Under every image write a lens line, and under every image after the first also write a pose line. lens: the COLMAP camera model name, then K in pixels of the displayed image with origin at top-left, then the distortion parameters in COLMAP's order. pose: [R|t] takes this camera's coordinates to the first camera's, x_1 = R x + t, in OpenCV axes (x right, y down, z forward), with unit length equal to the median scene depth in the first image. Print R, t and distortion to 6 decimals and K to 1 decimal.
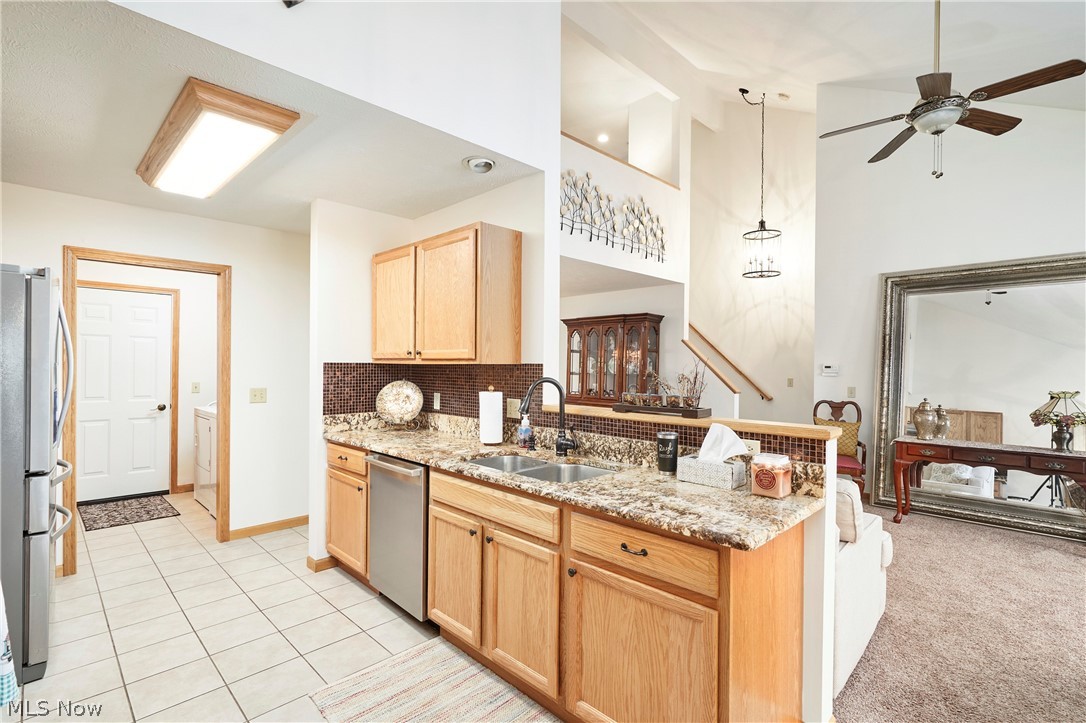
lens RADIAL K [[504.1, 0, 544.8], [0, 504.1, 366.5], [0, 0, 1]] dist [0.000378, -0.000179]
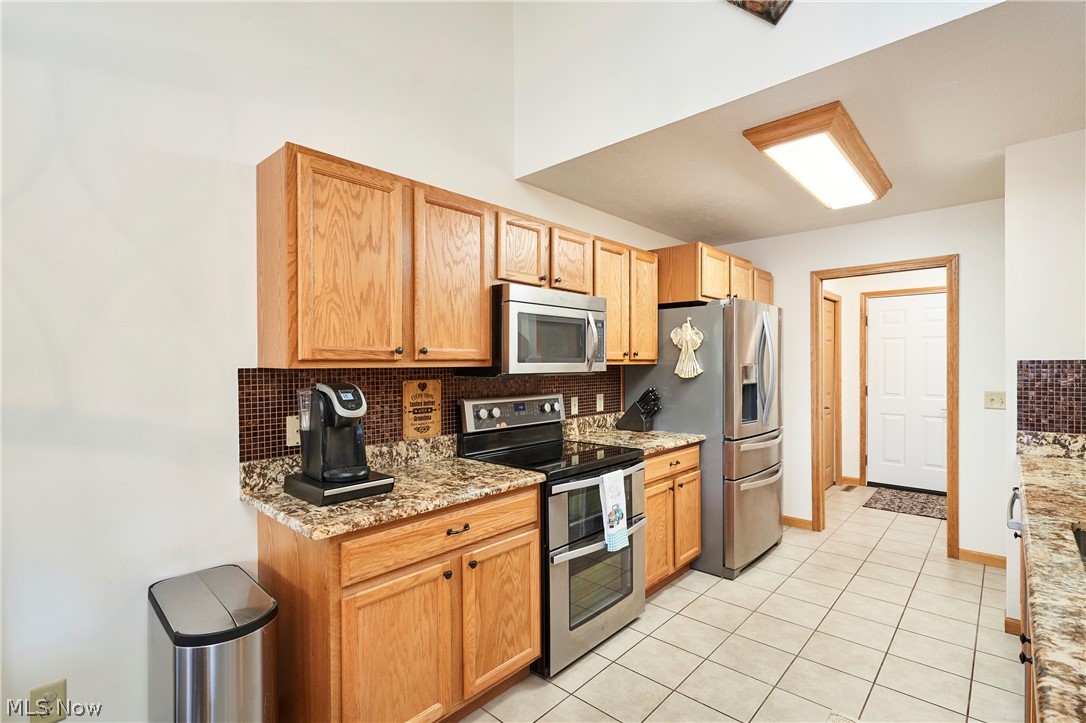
lens RADIAL K [[504.1, 0, 544.8], [0, 504.1, 366.5], [0, 0, 1]] dist [0.000378, -0.000179]
pose [[0.036609, -0.001890, -0.999328, 0.284459], [0.002555, 0.999995, -0.001798, 0.001072], [0.999326, -0.002488, 0.036613, 0.261724]]
